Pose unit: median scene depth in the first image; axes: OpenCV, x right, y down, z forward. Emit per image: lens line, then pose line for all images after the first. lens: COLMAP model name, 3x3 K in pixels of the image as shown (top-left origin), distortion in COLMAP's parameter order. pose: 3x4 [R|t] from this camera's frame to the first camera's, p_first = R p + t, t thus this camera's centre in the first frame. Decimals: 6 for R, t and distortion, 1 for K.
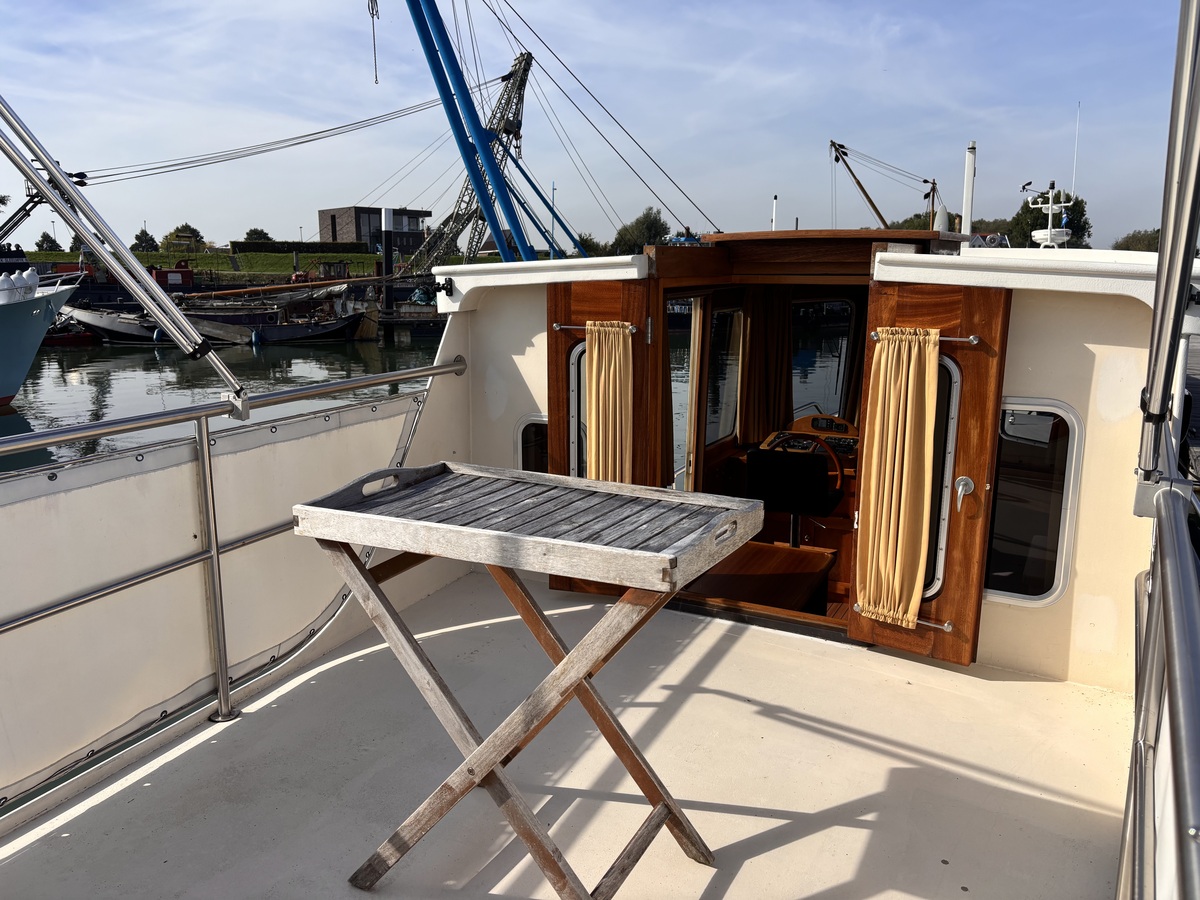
lens RADIAL K [[921.9, 0, 592.8], [0, 921.9, 445.8], [0, 0, 1]] dist [0.046881, -0.069479]
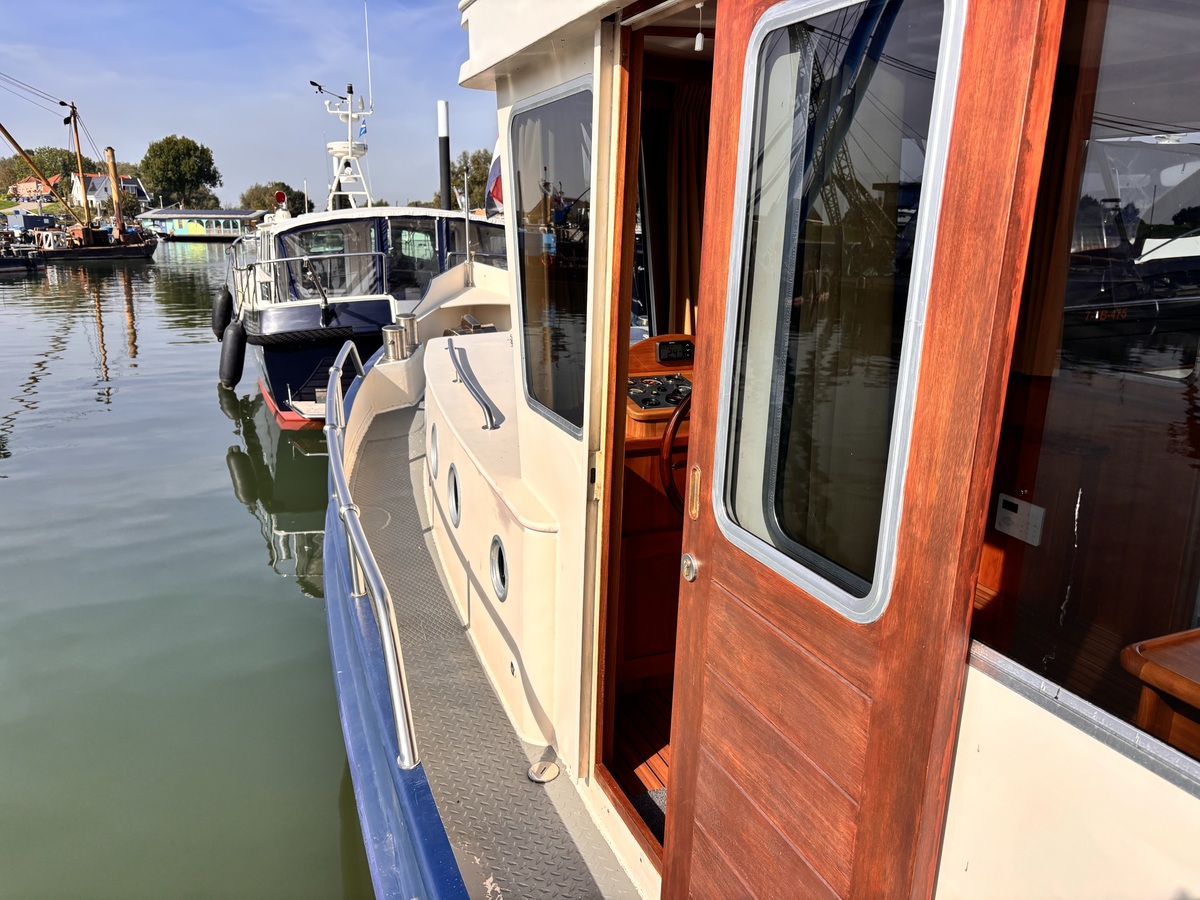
lens RADIAL K [[914.0, 0, 604.3], [0, 914.0, 435.6], [0, 0, 1]] dist [0.037541, 0.002922]
pose [[0.629301, -0.170700, 0.758183, -0.355578], [0.141419, 0.984444, 0.104262, -0.074625], [-0.764187, 0.041609, 0.643651, 1.398846]]
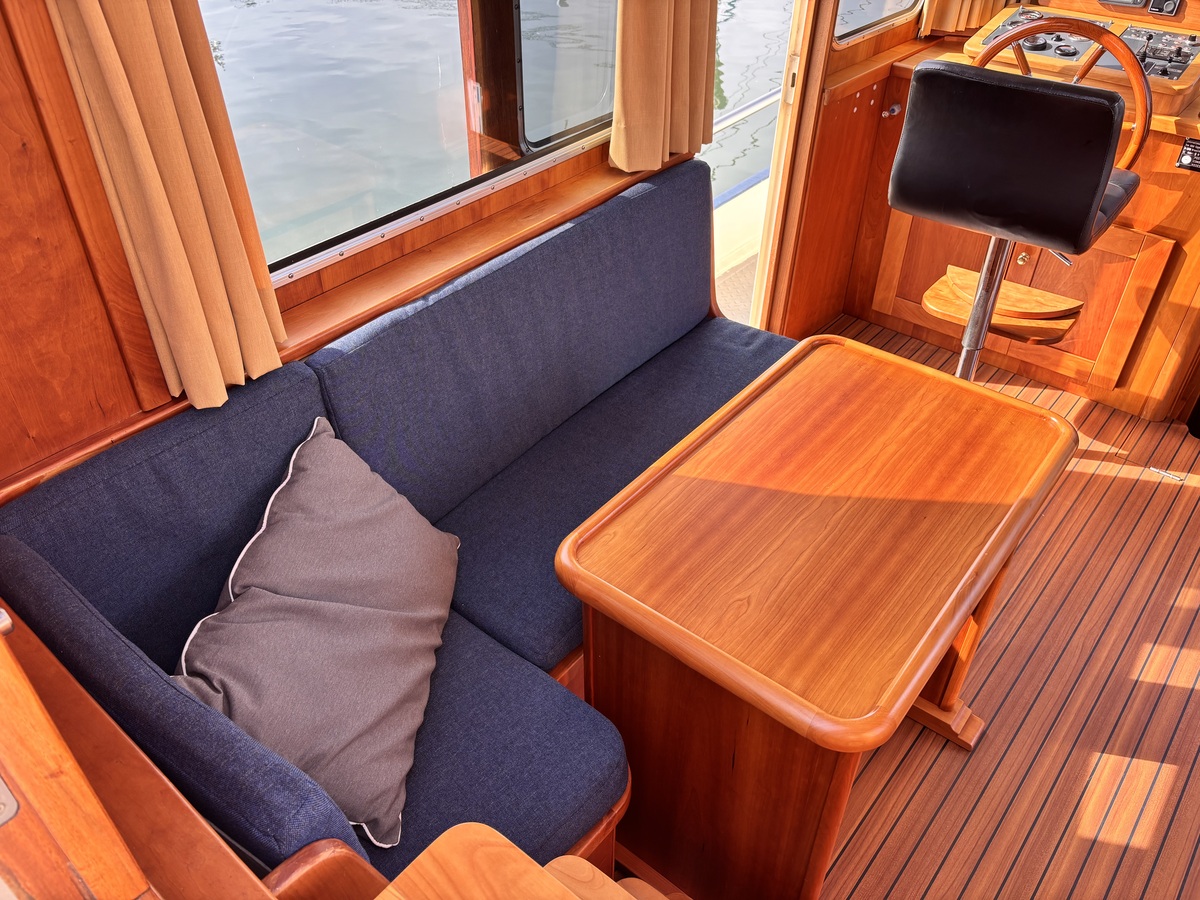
lens RADIAL K [[917.0, 0, 585.7], [0, 917.0, 457.6], [0, 0, 1]] dist [-0.002865, -0.003274]
pose [[0.976800, 0.124893, -0.173966, 0.204614], [-0.032925, 0.890260, 0.454261, -0.033921], [0.211609, -0.437994, 0.873718, 0.952566]]
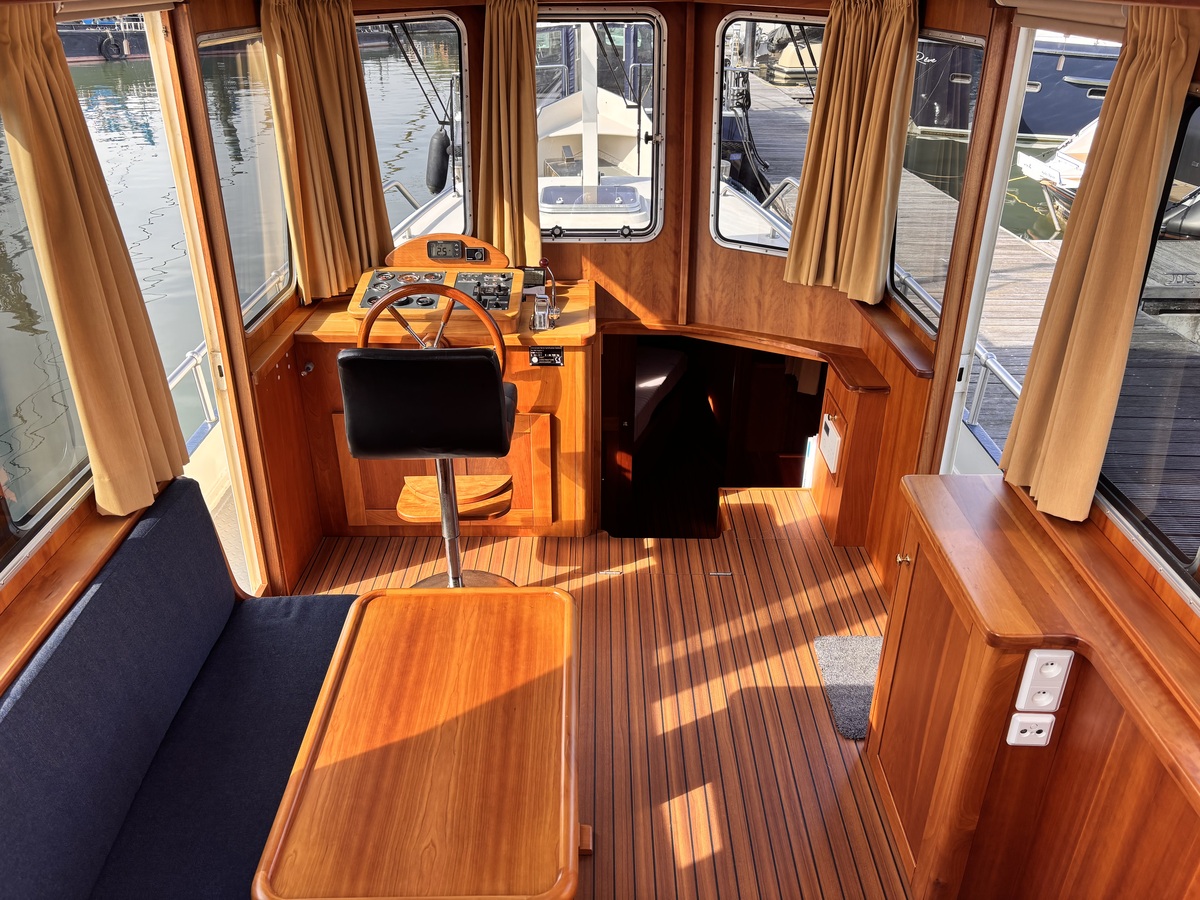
lens RADIAL K [[910.4, 0, 594.2], [0, 910.4, 455.0], [0, 0, 1]] dist [0.066062, -0.085713]
pose [[0.883020, -0.218694, 0.415269, 0.129072], [0.090832, 0.947705, 0.305948, -0.138949], [-0.460461, -0.232438, 0.856708, 0.877694]]
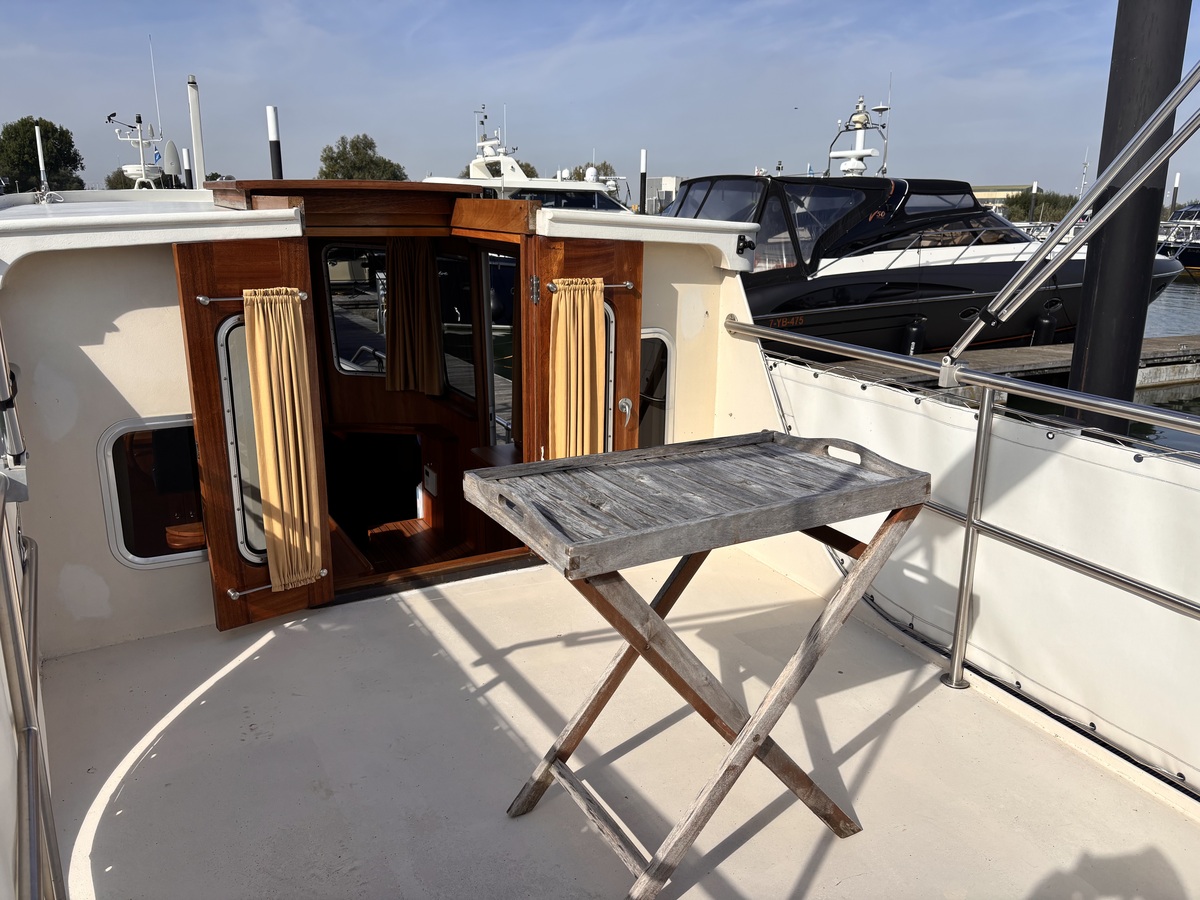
lens RADIAL K [[917.1, 0, 606.0], [0, 917.1, 455.2], [0, 0, 1]] dist [0.059948, -0.068999]
pose [[0.547392, -0.212964, 0.809326, -0.520530], [0.148968, 0.976430, 0.156180, -0.073848], [-0.823511, 0.035072, 0.566215, 0.288945]]
